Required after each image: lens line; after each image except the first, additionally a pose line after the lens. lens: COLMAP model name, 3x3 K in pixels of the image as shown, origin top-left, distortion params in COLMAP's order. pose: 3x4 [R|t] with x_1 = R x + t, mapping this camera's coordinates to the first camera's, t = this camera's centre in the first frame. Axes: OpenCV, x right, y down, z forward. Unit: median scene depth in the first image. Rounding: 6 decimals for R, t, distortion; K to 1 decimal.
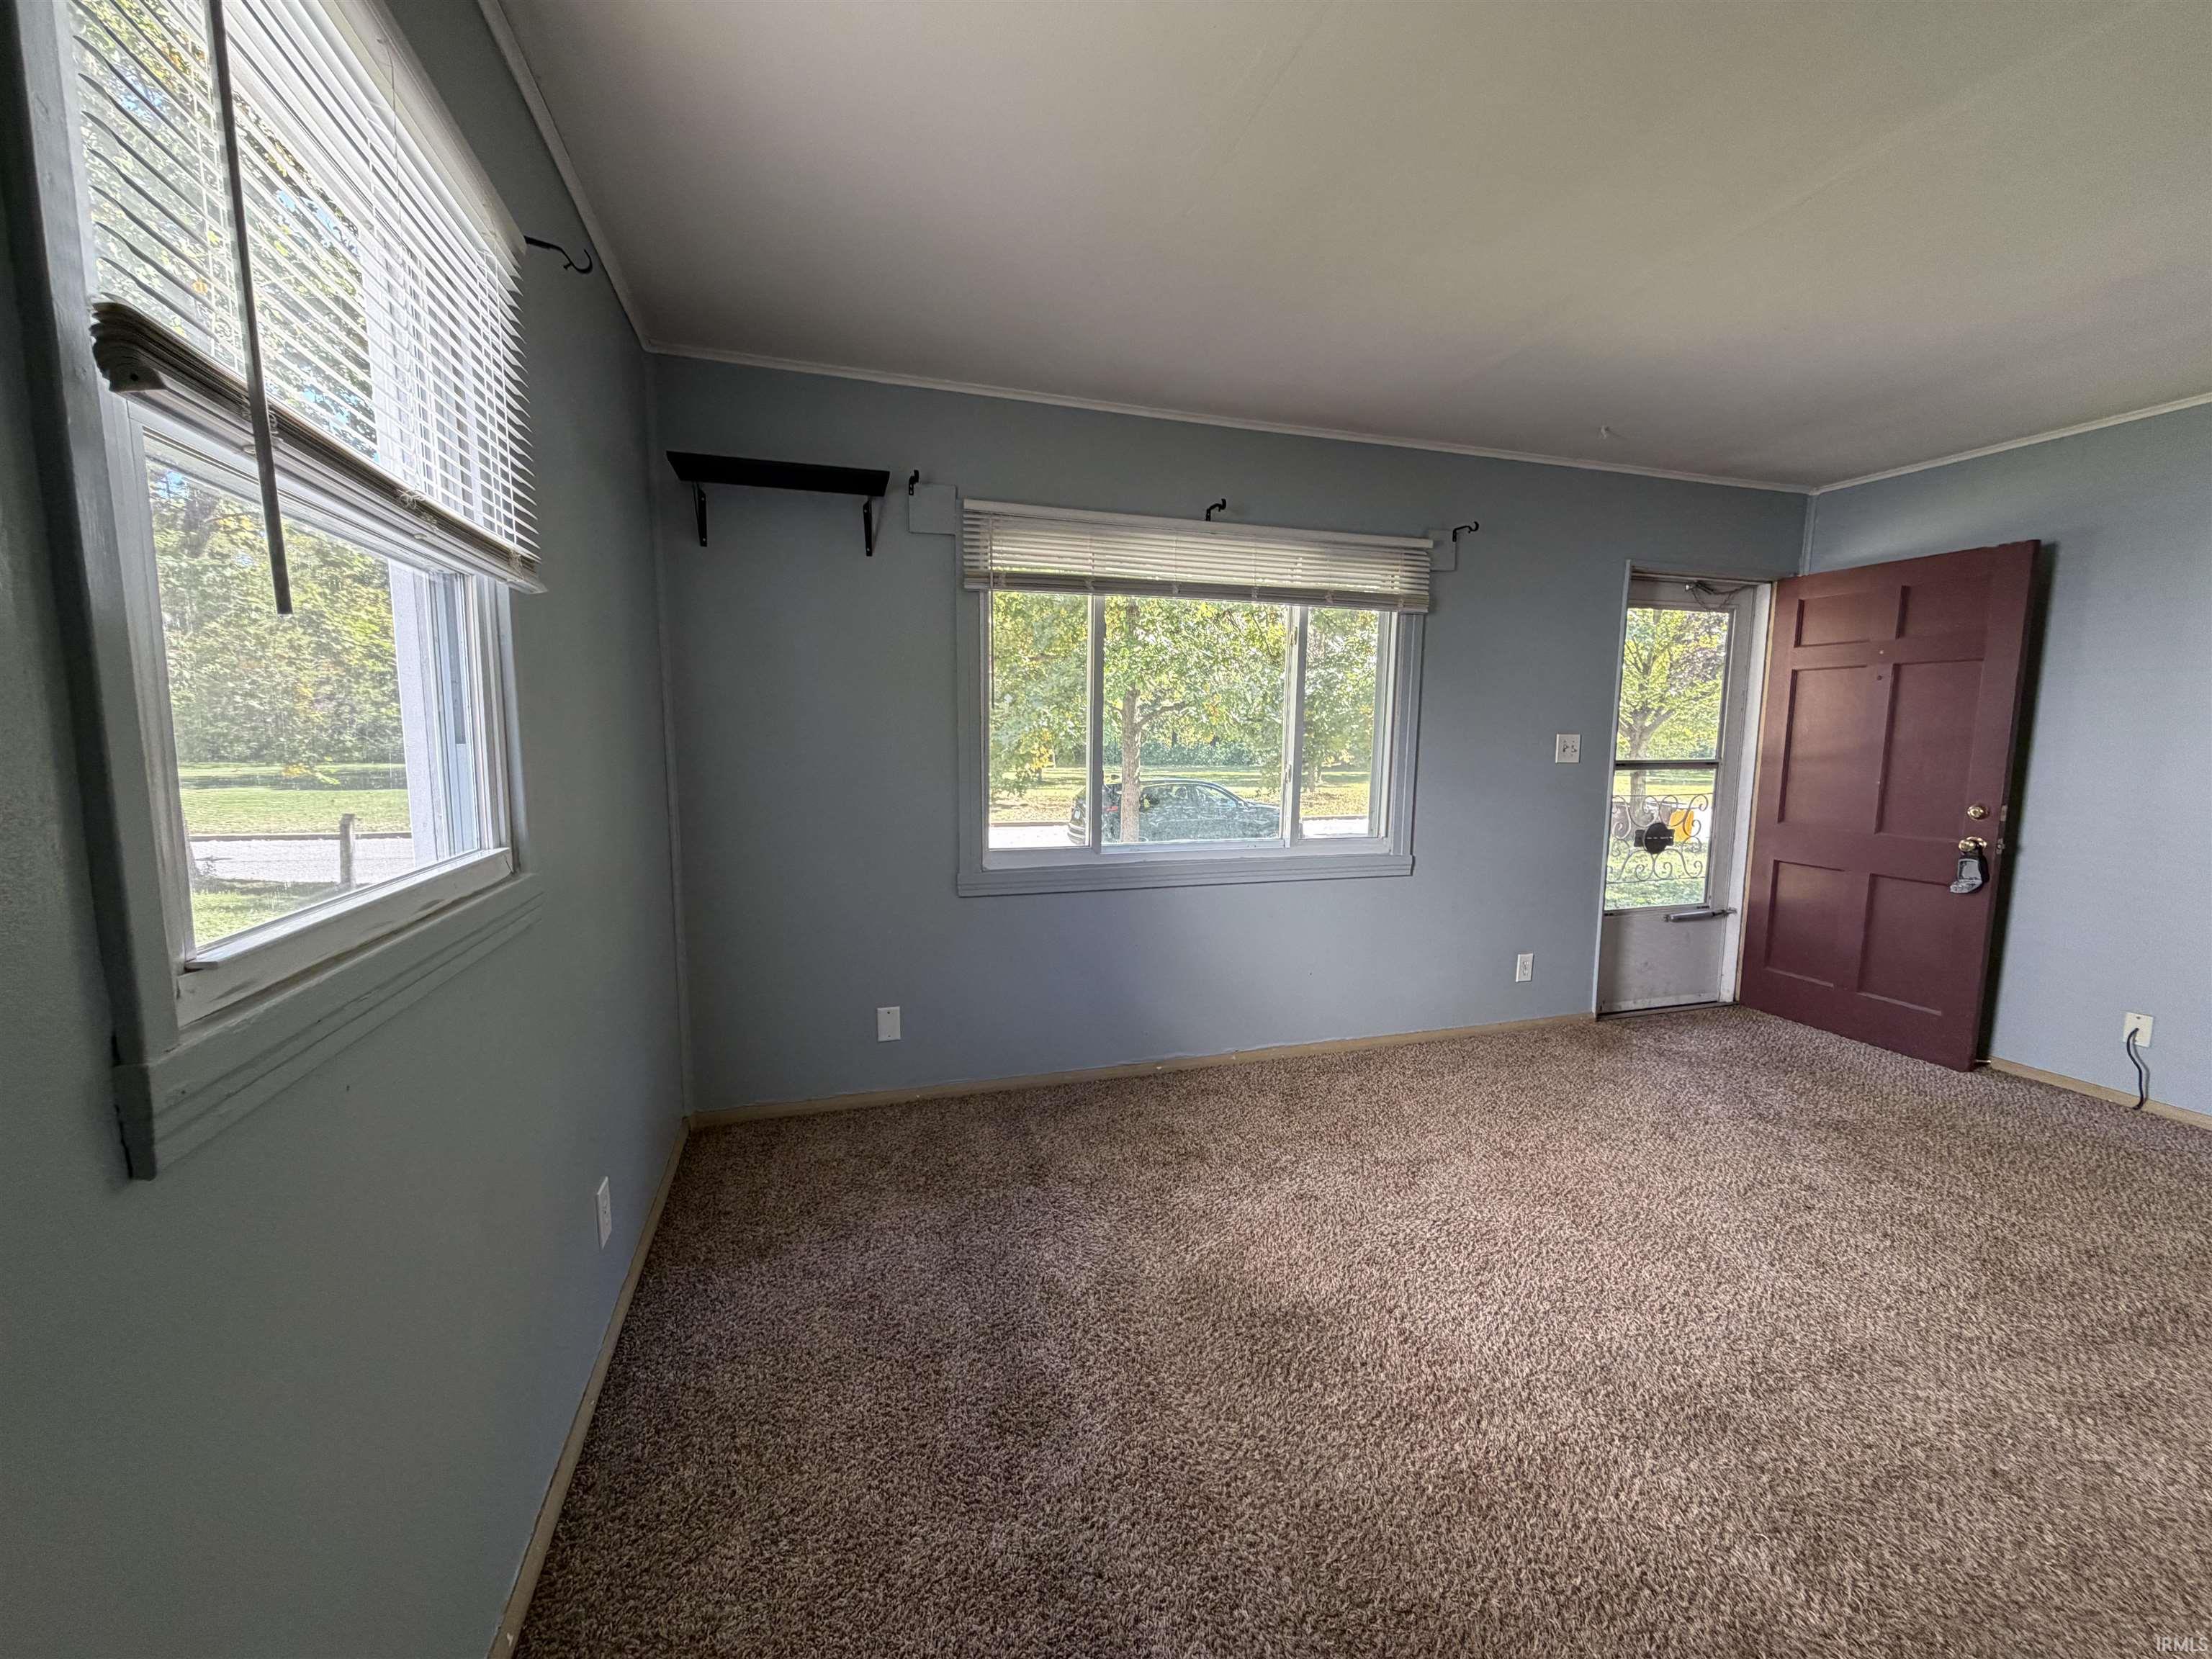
lens RADIAL K [[906.9, 0, 1106.0], [0, 906.9, 829.5], [0, 0, 1]] dist [-0.016715, 0.000010]
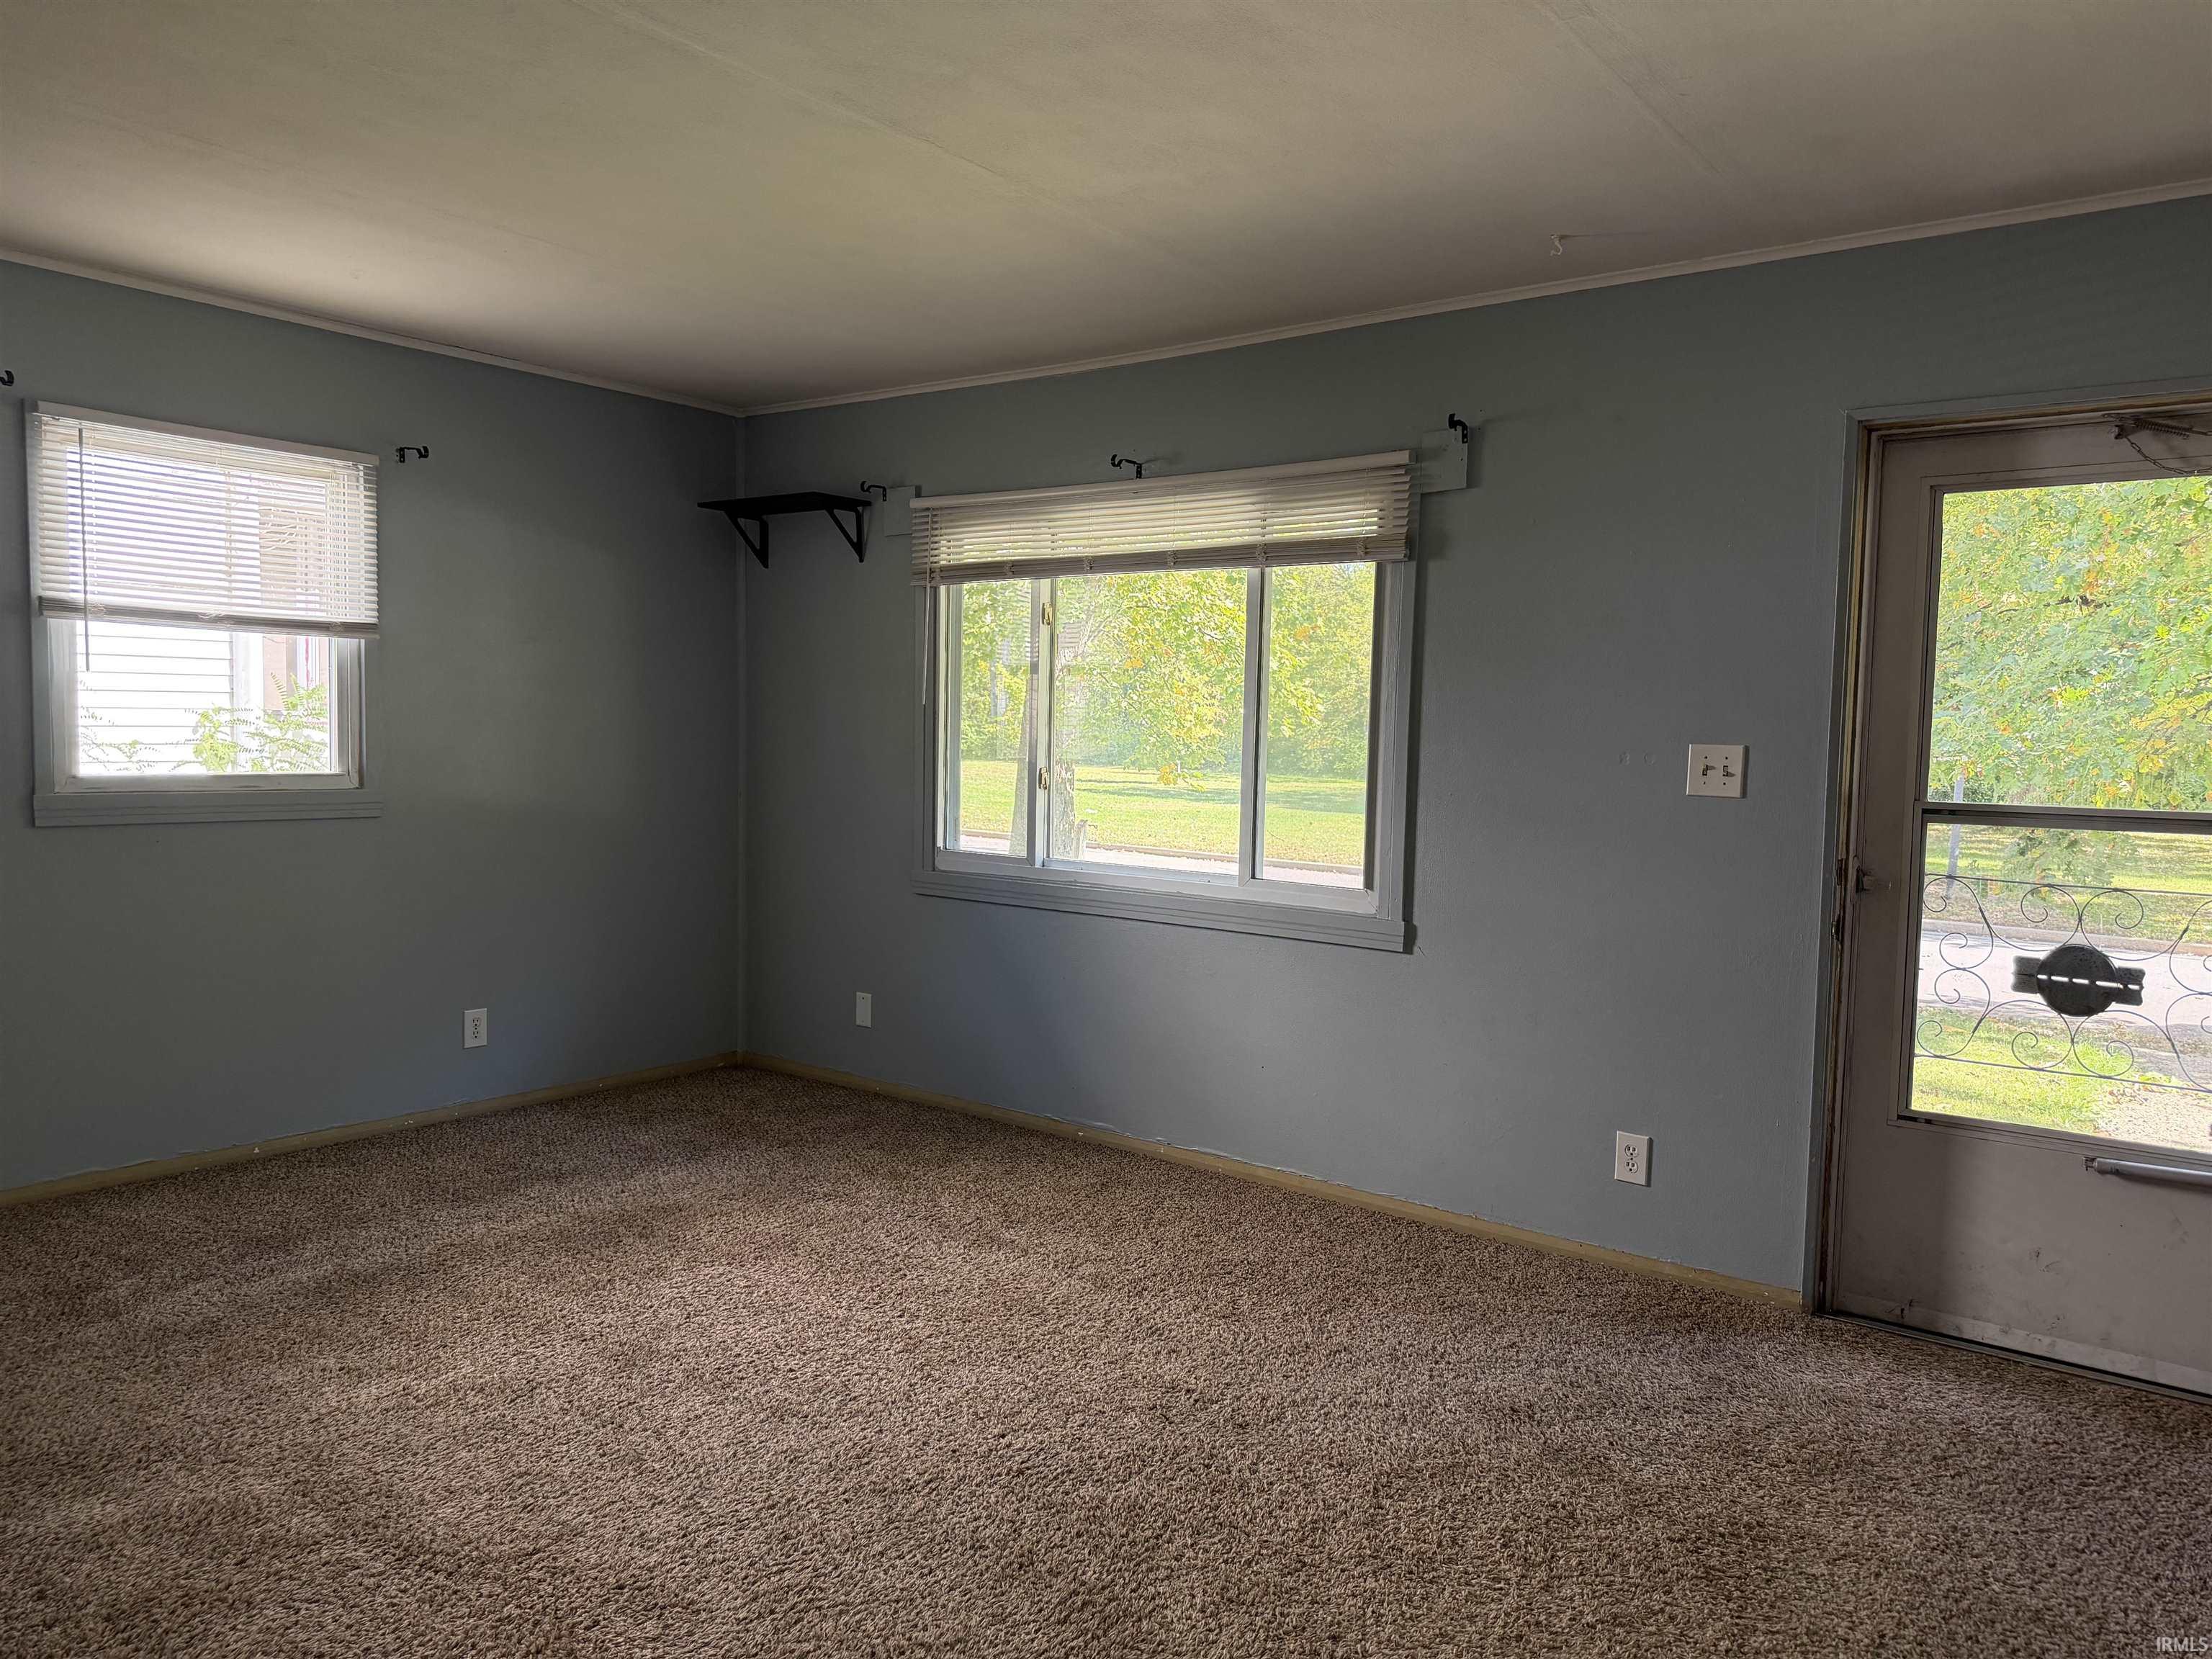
lens RADIAL K [[1526.0, 0, 1106.0], [0, 1526.0, 829.5], [0, 0, 1]] dist [0.150671, -0.260377]
pose [[0.570513, 0.054614, -0.819470, 1.231745], [-0.123447, 0.992153, -0.019821, 0.012199], [0.811958, 0.112469, 0.572779, 0.189184]]
